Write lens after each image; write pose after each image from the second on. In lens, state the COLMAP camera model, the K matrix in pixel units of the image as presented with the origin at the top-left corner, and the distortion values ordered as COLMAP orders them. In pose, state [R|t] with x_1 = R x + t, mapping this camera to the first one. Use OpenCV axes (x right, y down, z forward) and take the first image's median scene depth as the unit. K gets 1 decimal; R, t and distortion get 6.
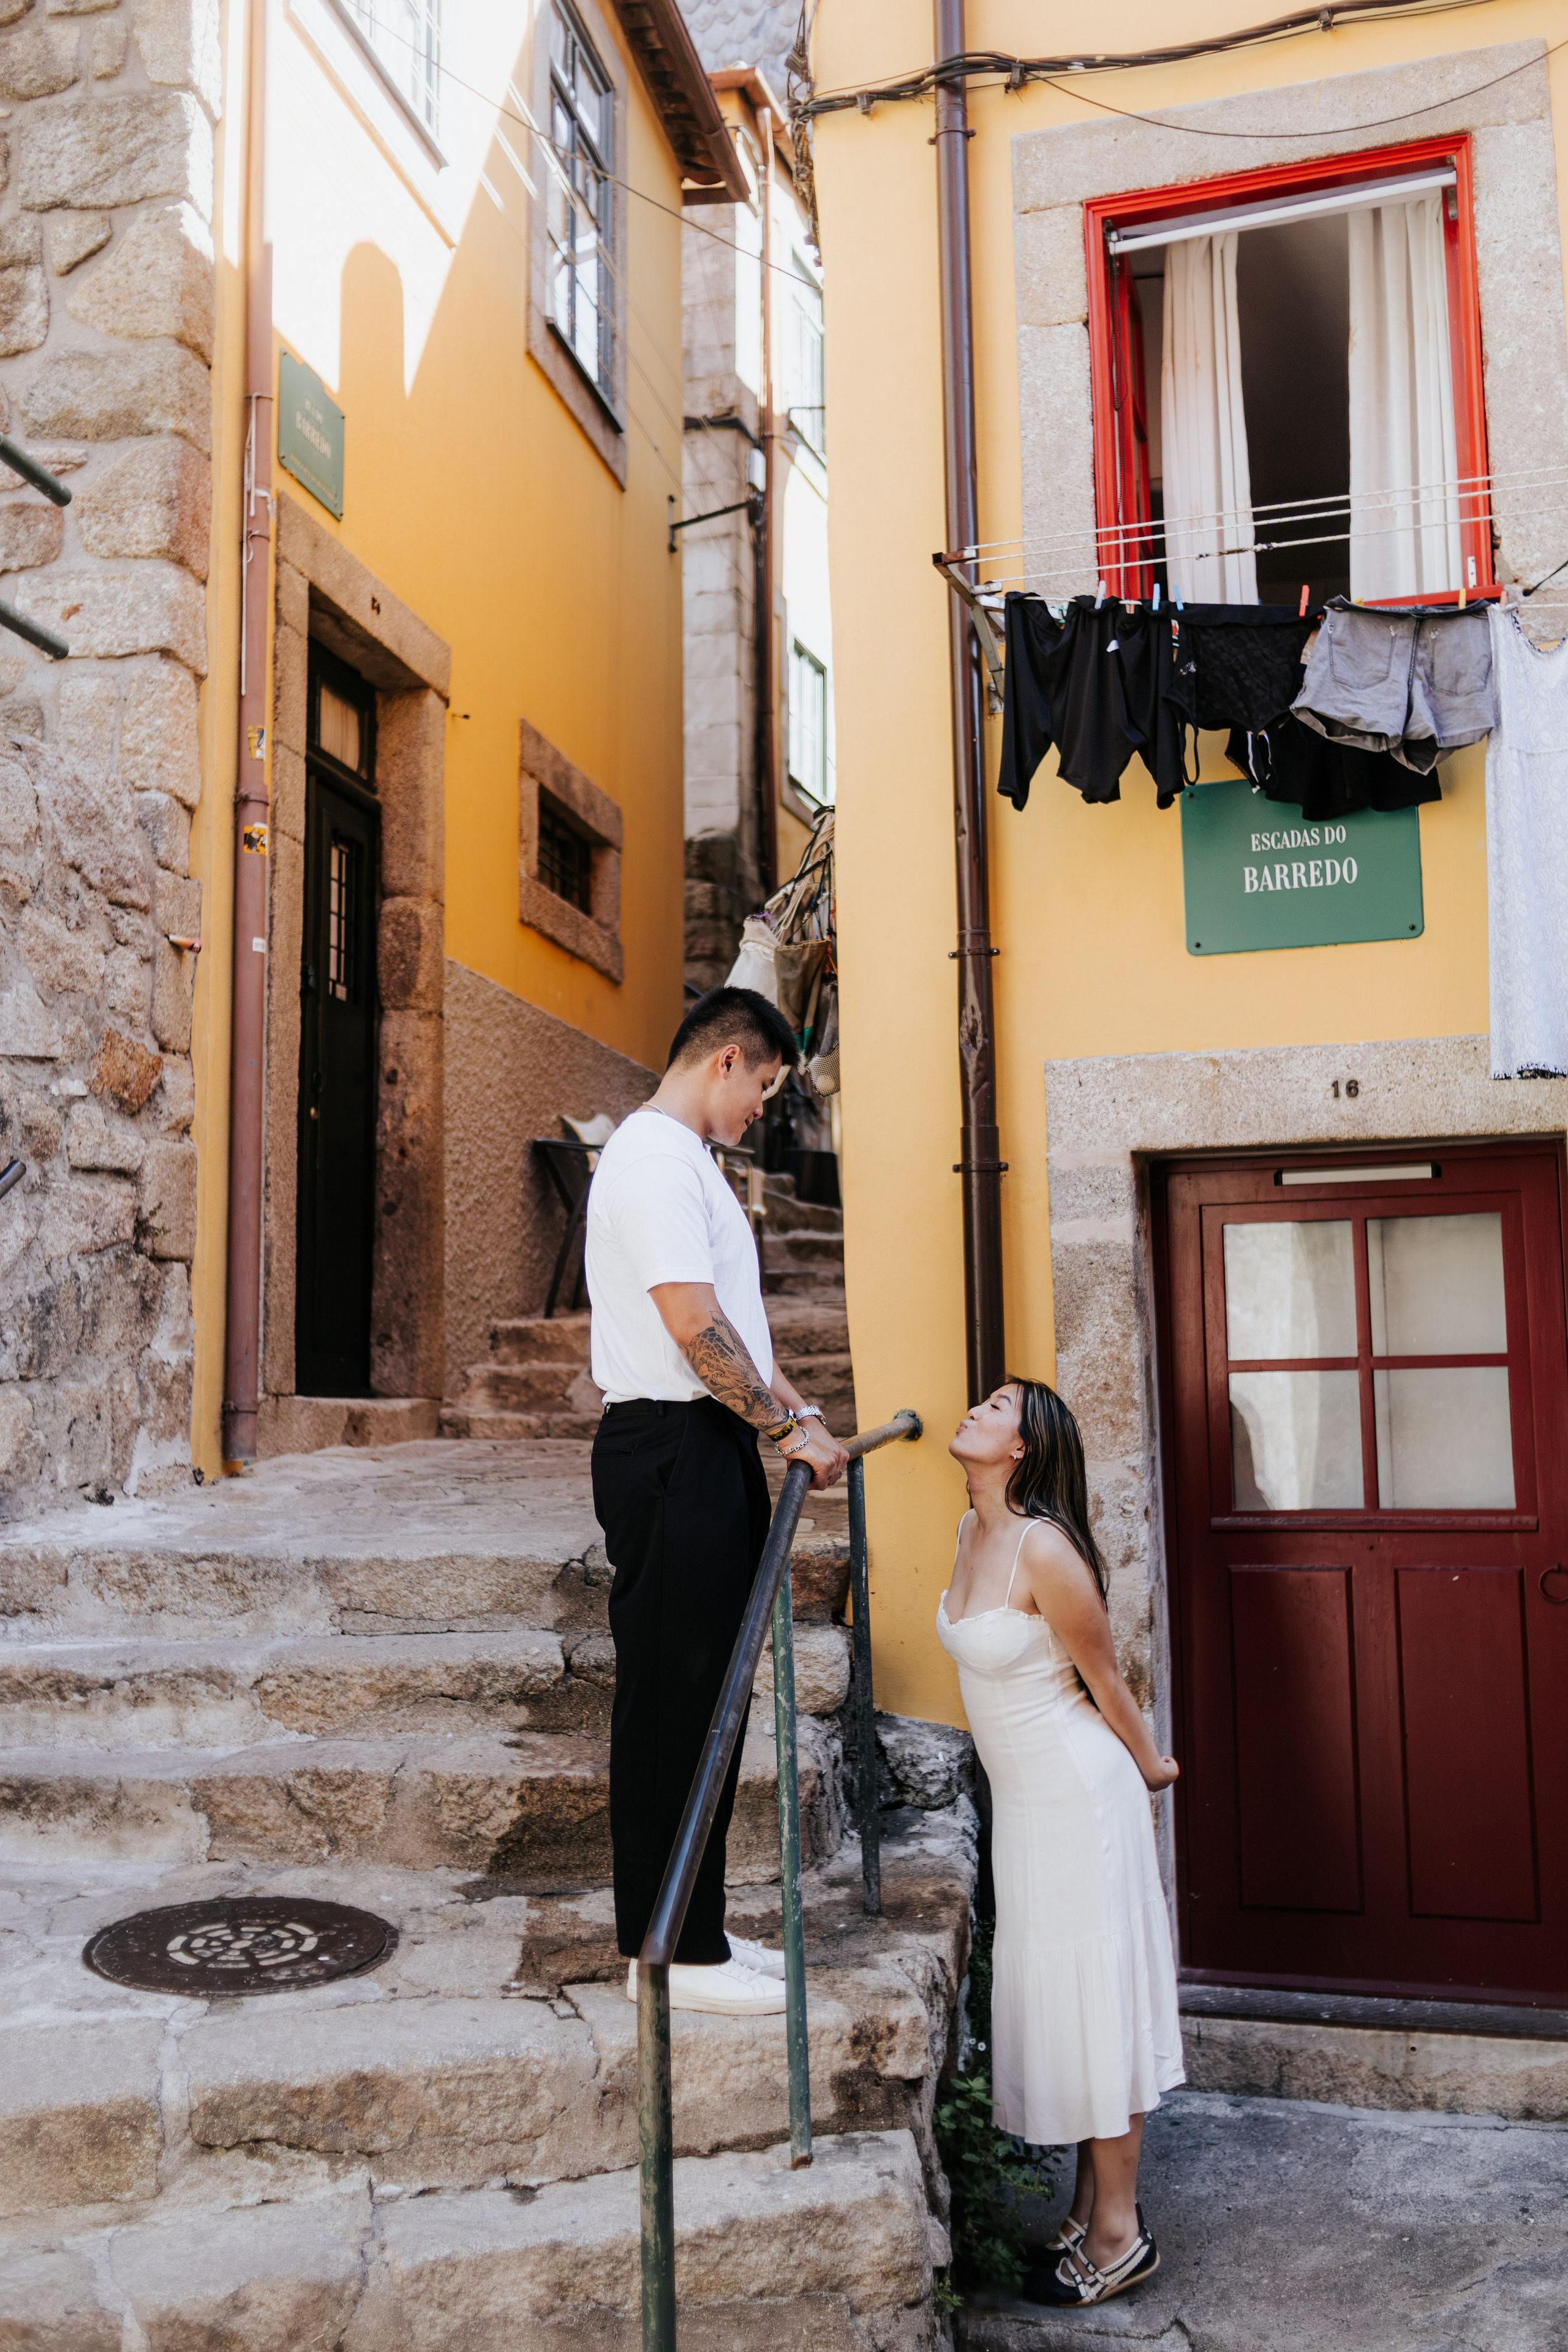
lens RADIAL K [[2293.7, 0, 784.0], [0, 2293.7, 1176.0], [0, 0, 1]] dist [-0.004238, 0.014957]
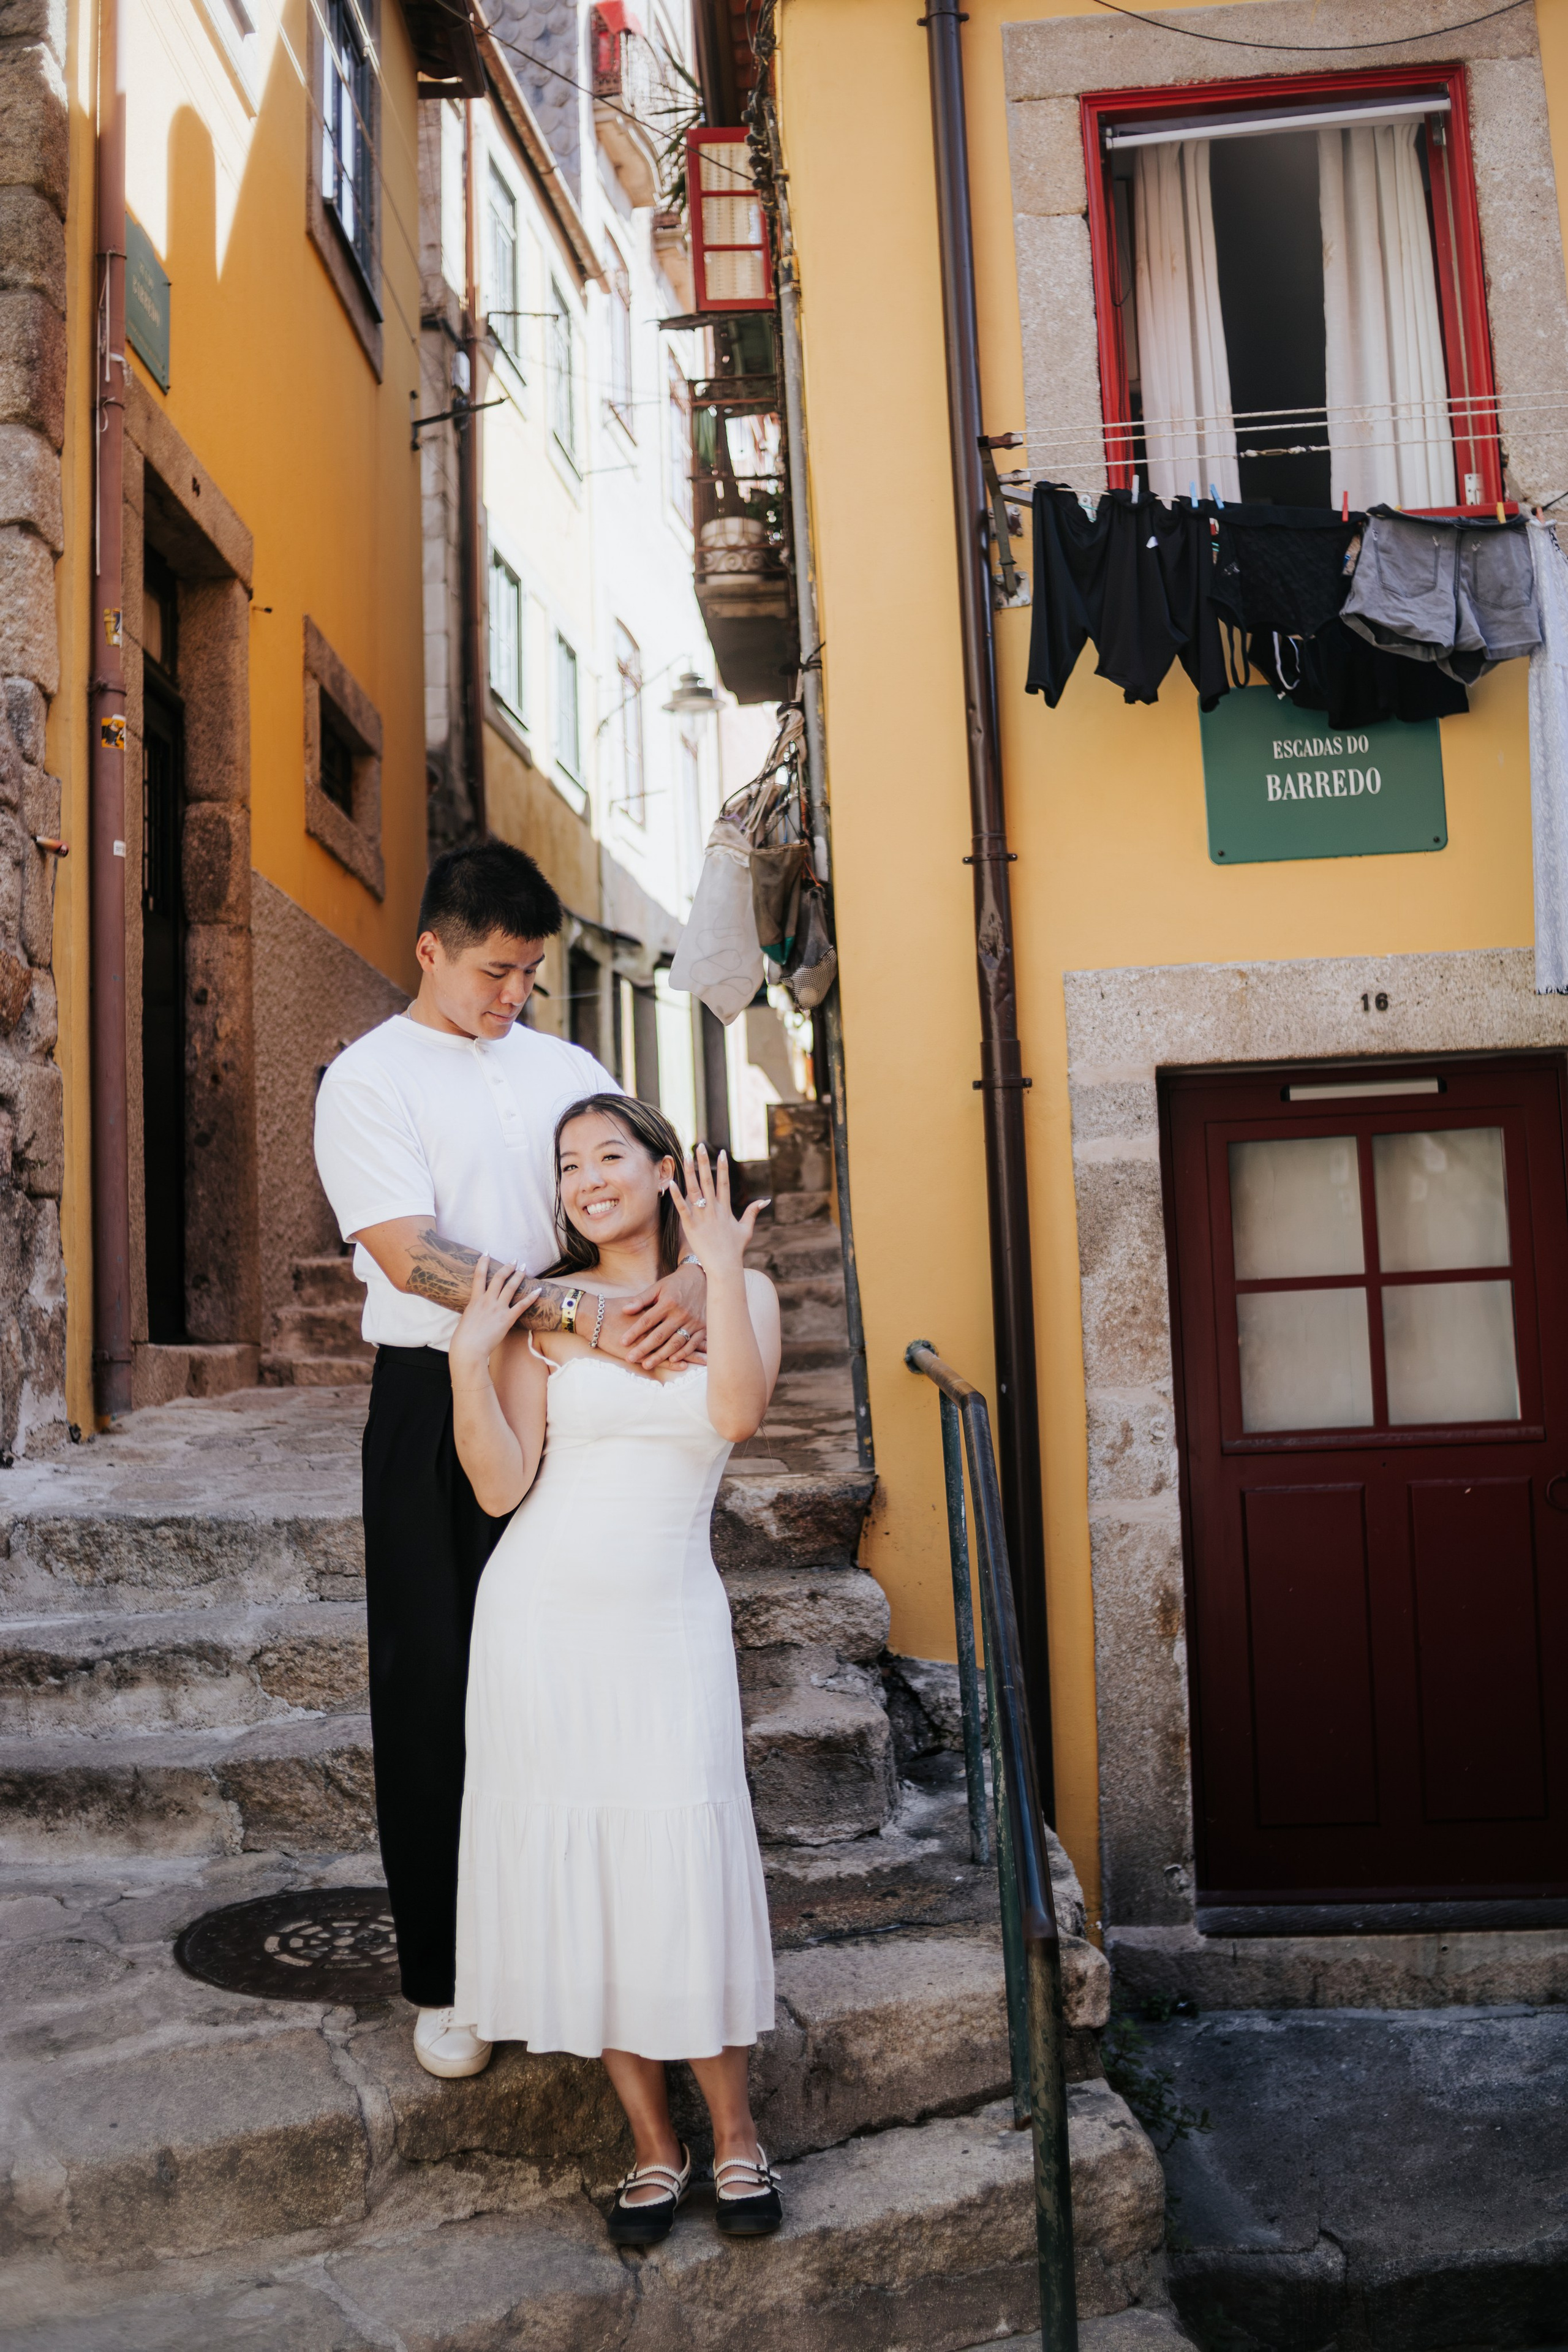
lens RADIAL K [[2328.7, 0, 784.0], [0, 2328.7, 1176.0], [0, 0, 1]] dist [-0.139932, 0.081086]
pose [[0.981989, -0.013197, 0.188477, -0.185431], [0.007847, 0.999546, 0.029101, 0.005719], [-0.188775, -0.027098, 0.981646, 0.069854]]
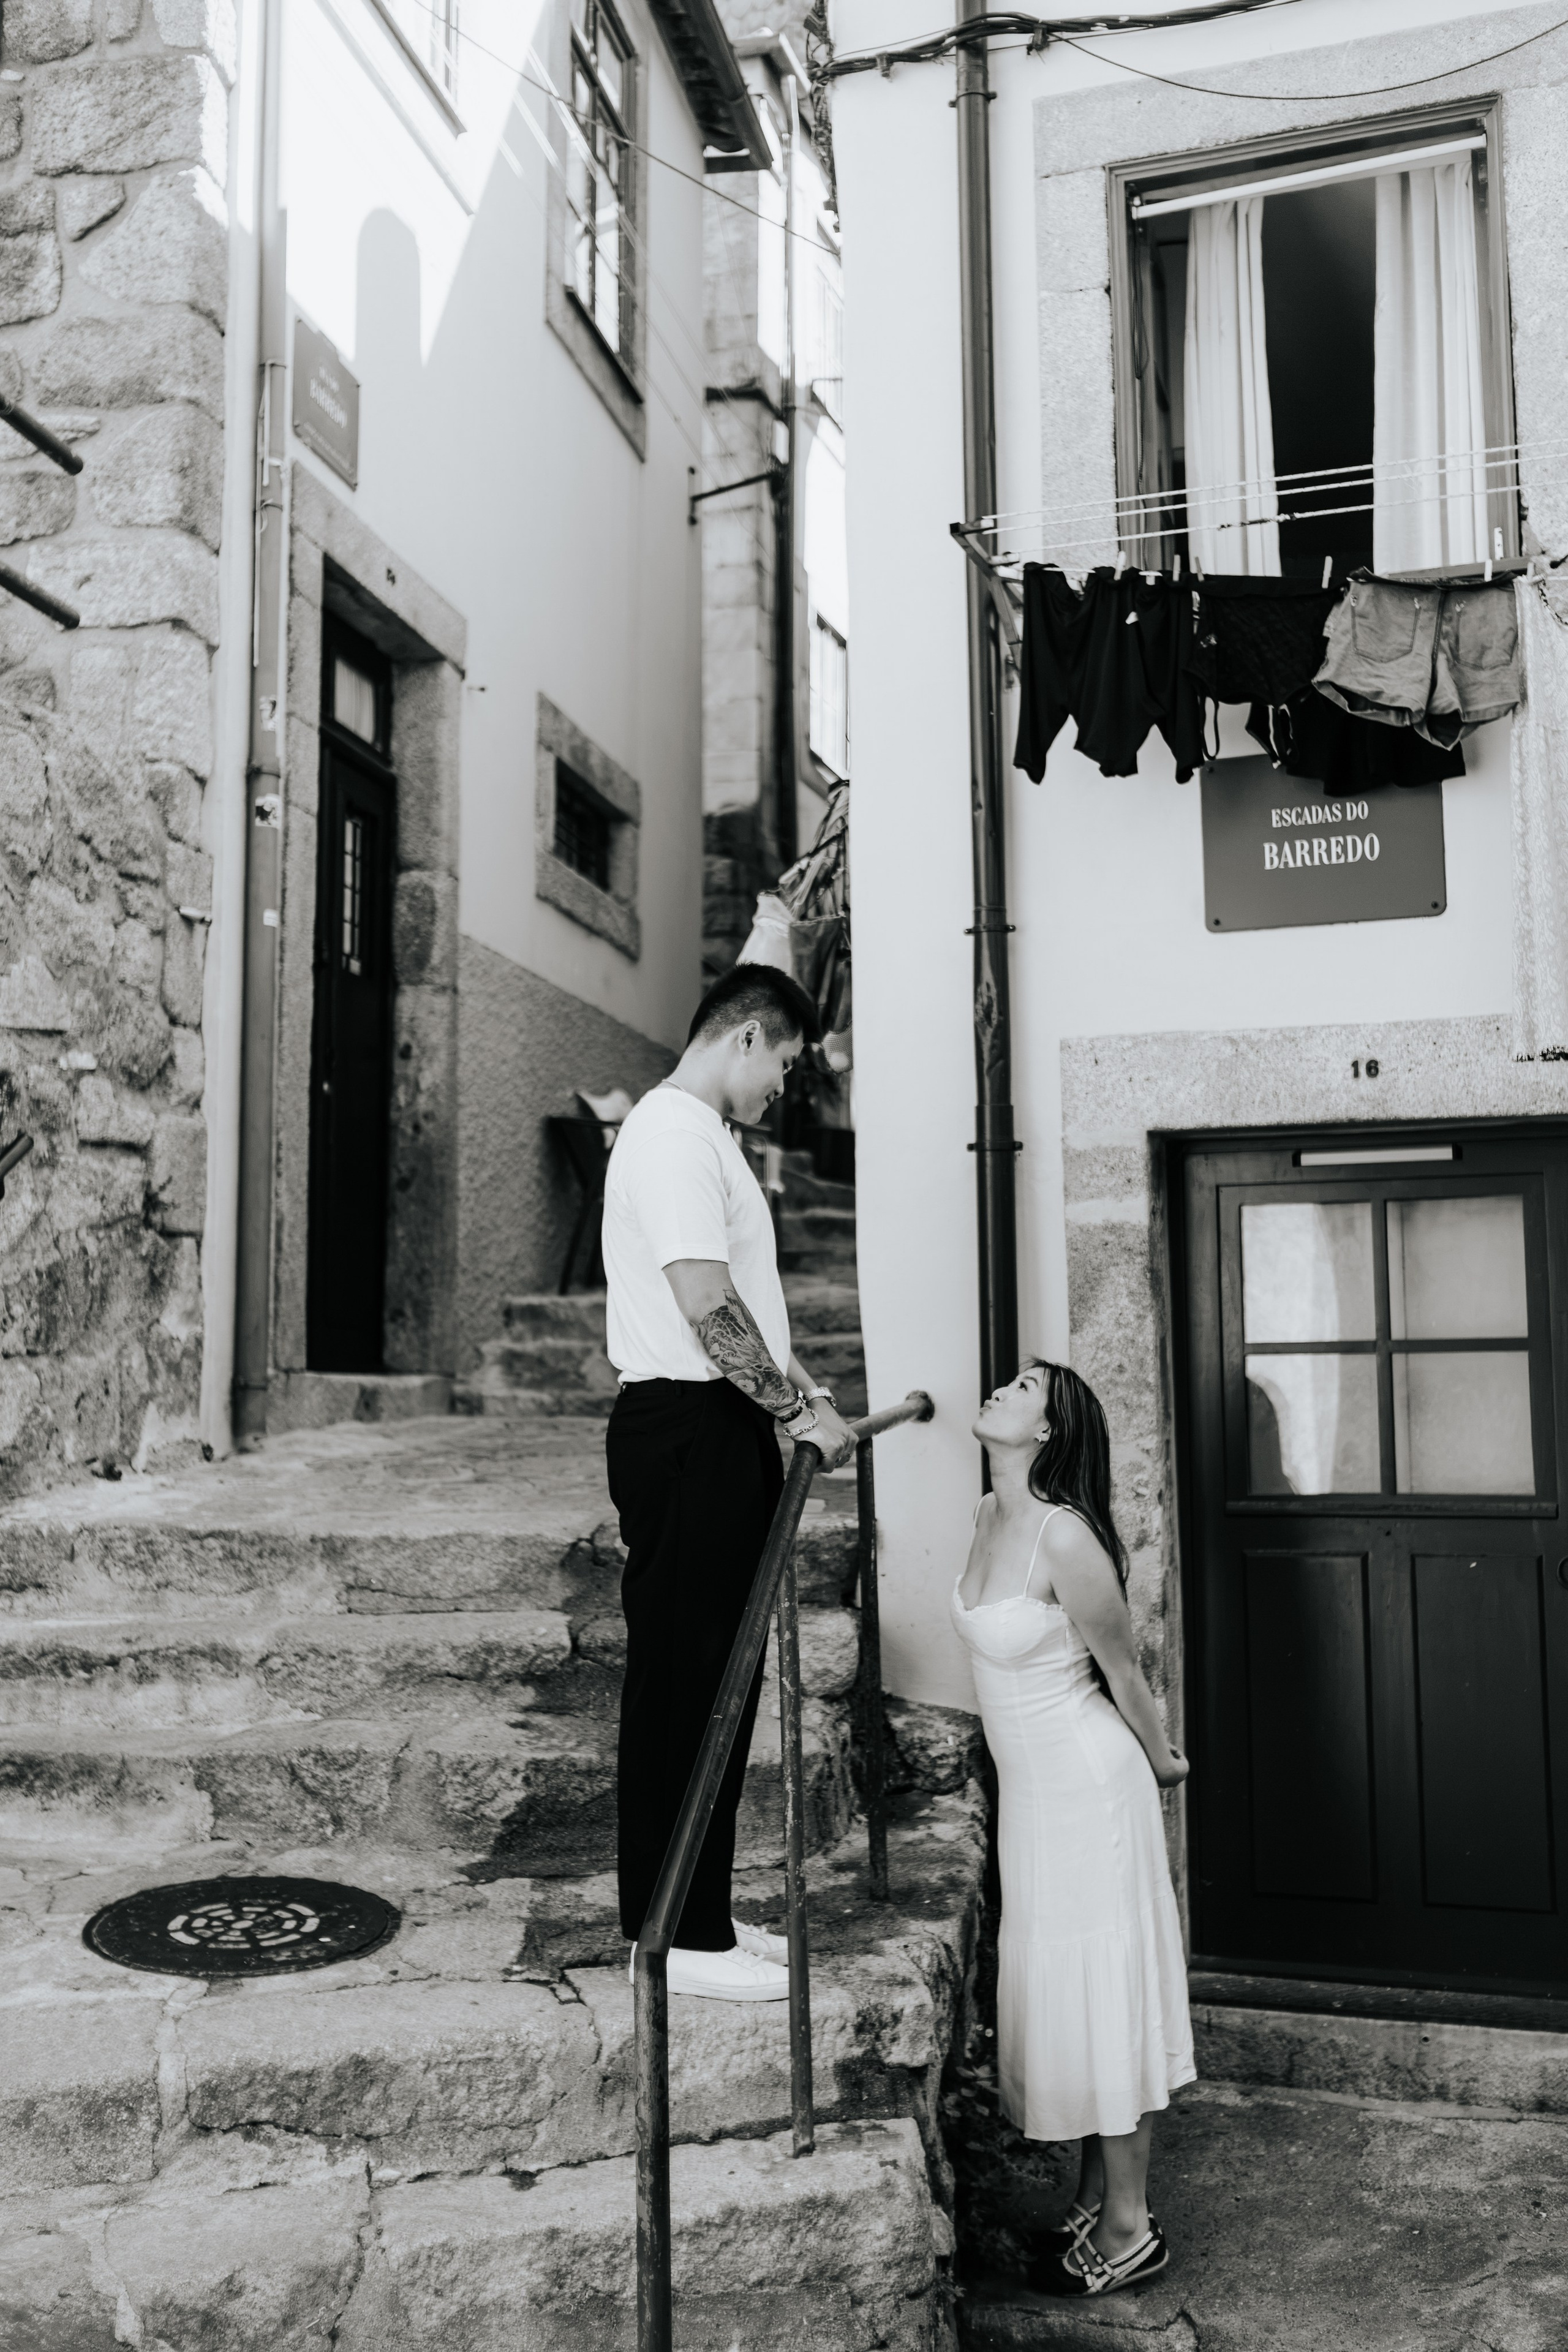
lens RADIAL K [[2296.5, 0, 784.0], [0, 2296.5, 1176.0], [0, 0, 1]] dist [-0.002849, 0.010542]
pose [[0.999936, 0.005726, -0.009733, 0.004529], [-0.005630, 0.999936, 0.009832, -0.000146], [0.009788, -0.009776, 0.999904, 0.009035]]
